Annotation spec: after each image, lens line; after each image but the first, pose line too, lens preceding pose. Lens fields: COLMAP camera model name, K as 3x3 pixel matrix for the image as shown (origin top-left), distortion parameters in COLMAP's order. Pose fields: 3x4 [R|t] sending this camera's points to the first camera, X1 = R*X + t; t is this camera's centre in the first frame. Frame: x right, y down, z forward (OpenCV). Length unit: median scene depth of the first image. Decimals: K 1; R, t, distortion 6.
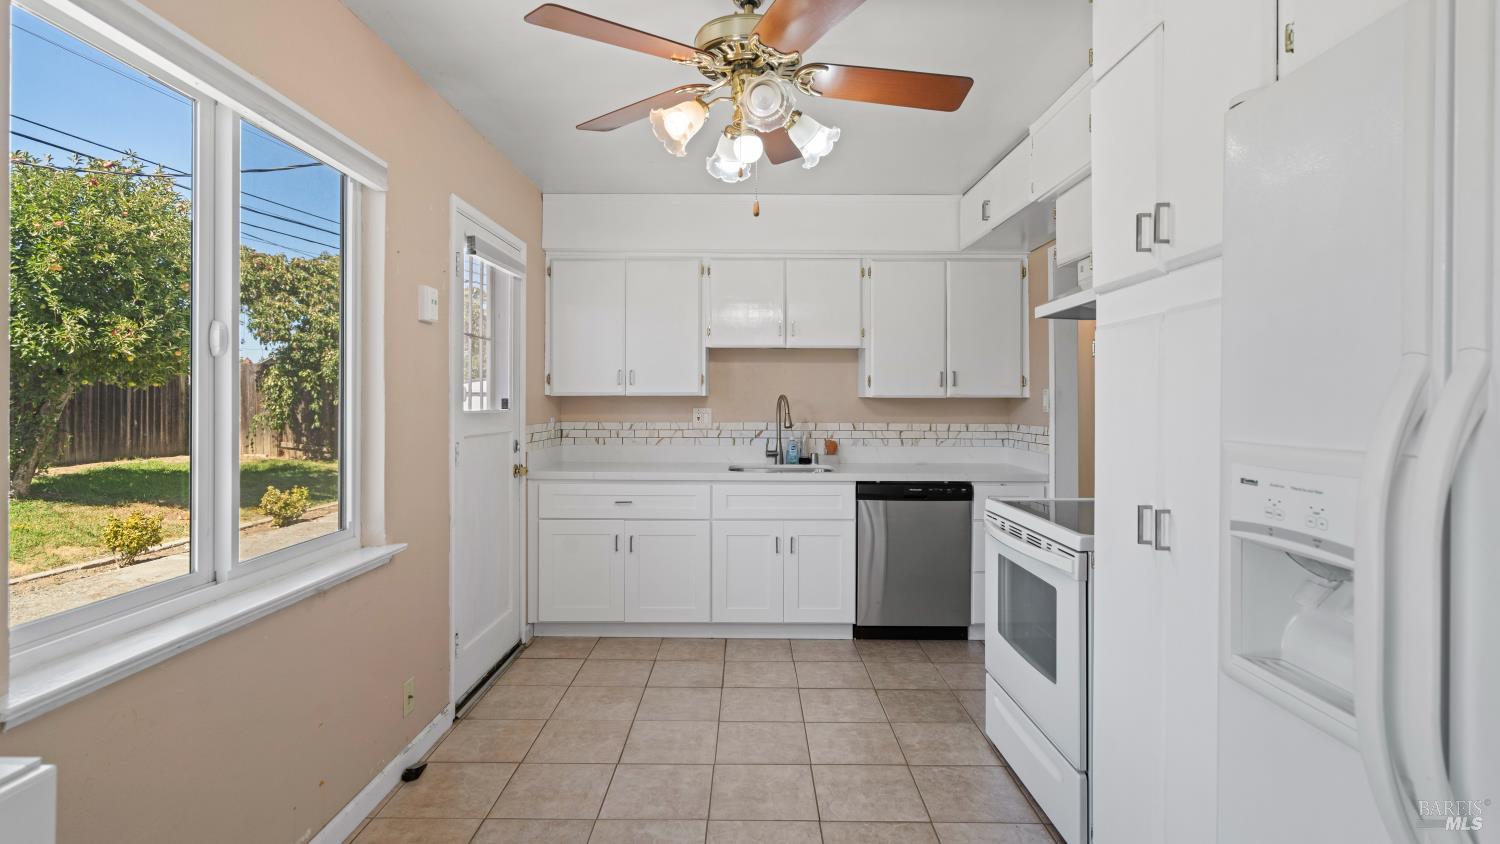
lens RADIAL K [[707.4, 0, 778.8], [0, 707.4, 396.2], [0, 0, 1]] dist [-0.009470, 0.001687]
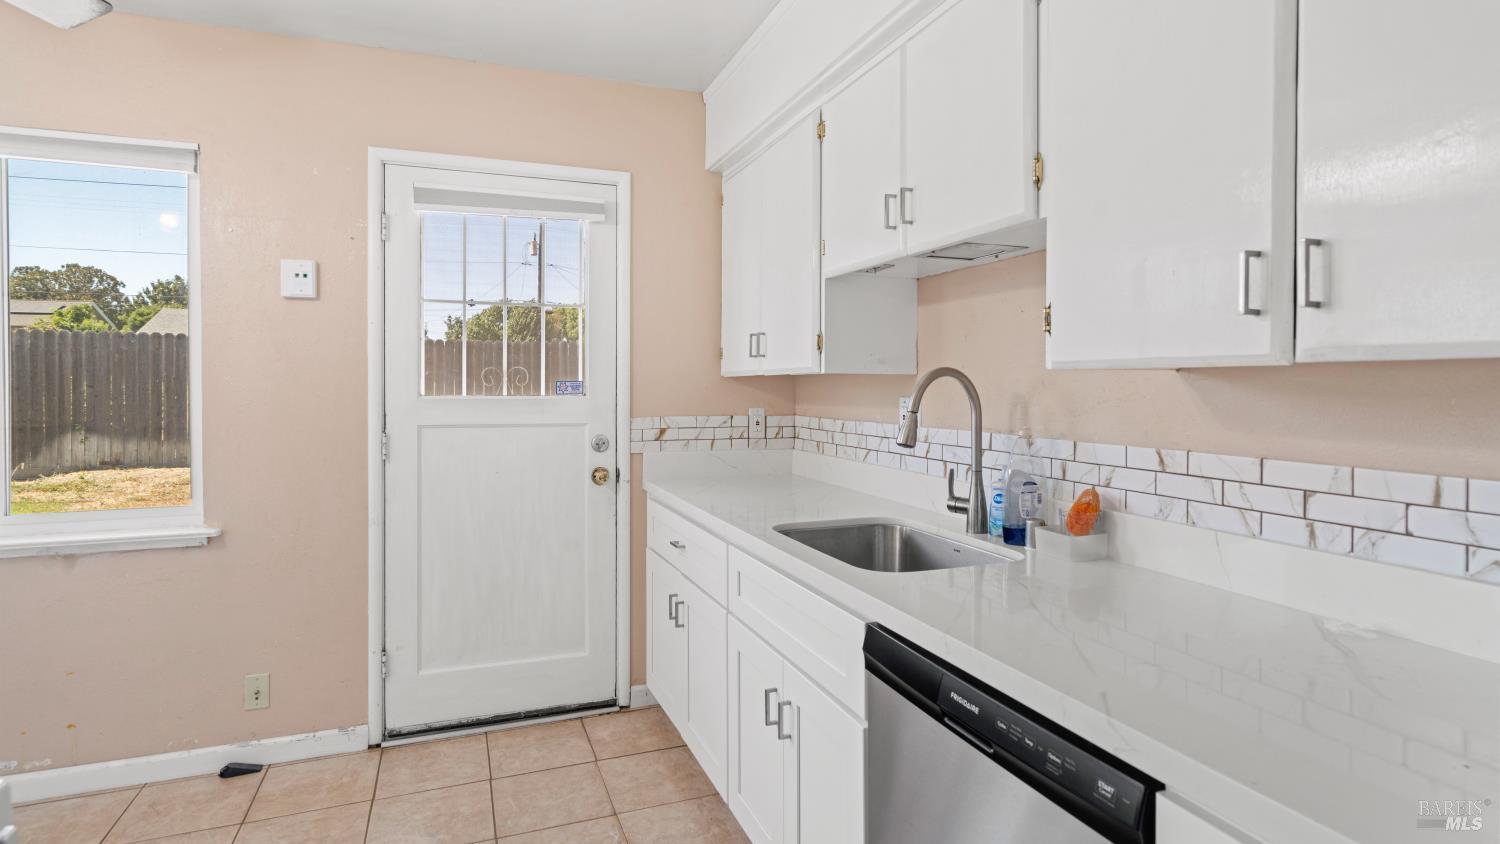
lens RADIAL K [[758.3, 0, 838.9], [0, 758.3, 386.5], [0, 0, 1]] dist [-0.027036, 0.006564]
pose [[0.360516, -0.002447, -0.932750, 0.484619], [0.005002, 0.999987, -0.000690, 0.010810], [0.932740, -0.004417, 0.360524, 0.938646]]
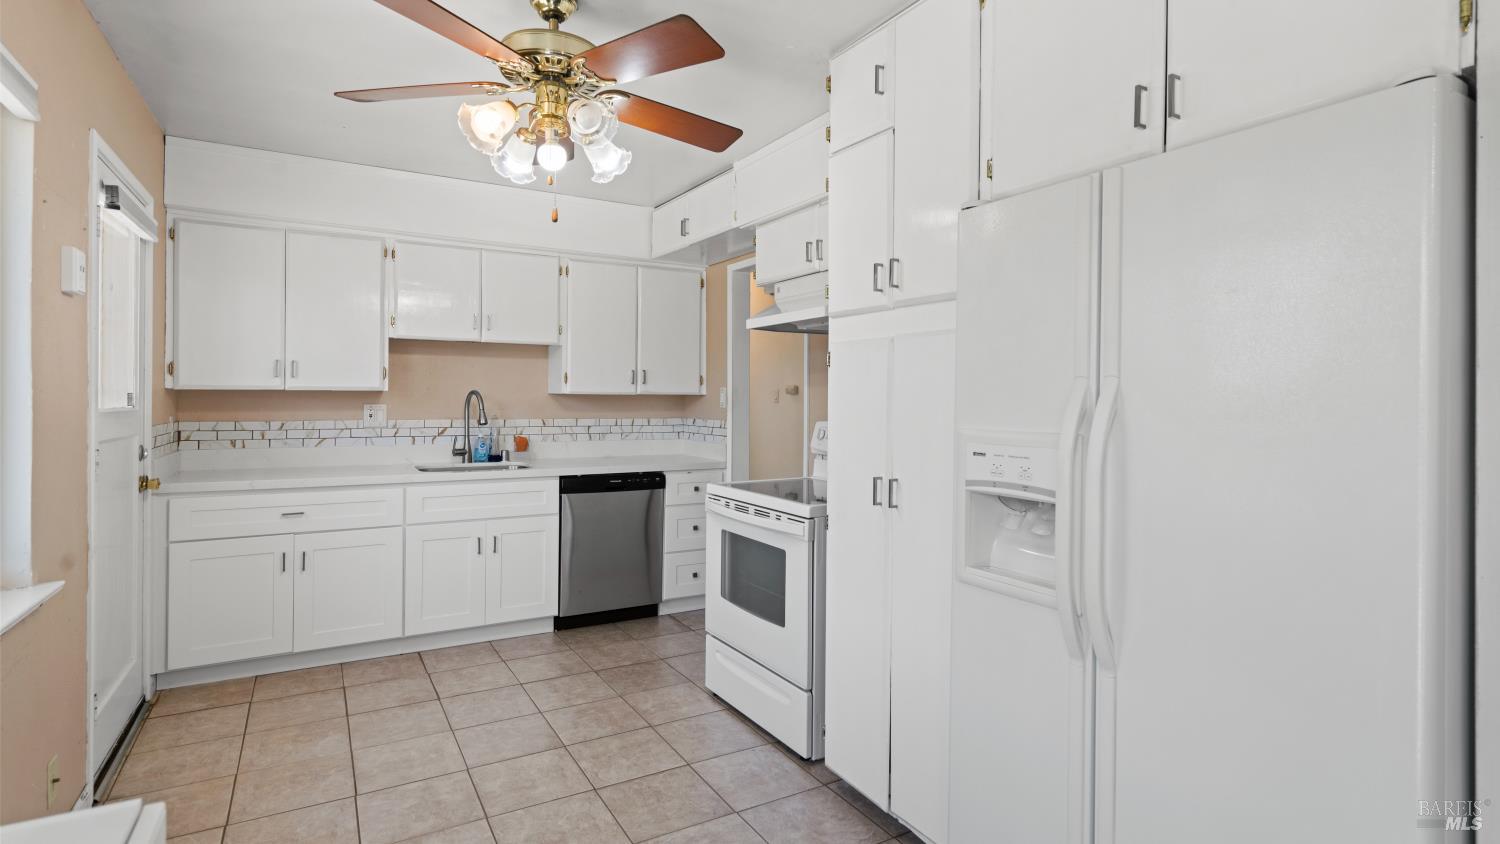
lens RADIAL K [[707.4, 0, 768.5], [0, 707.4, 396.0], [0, 0, 1]] dist [-0.009470, 0.001687]
pose [[0.861795, 0.005419, 0.507228, -0.164405], [-0.009159, 0.999946, 0.004878, -0.003305], [-0.507174, -0.008850, 0.861798, -0.034739]]
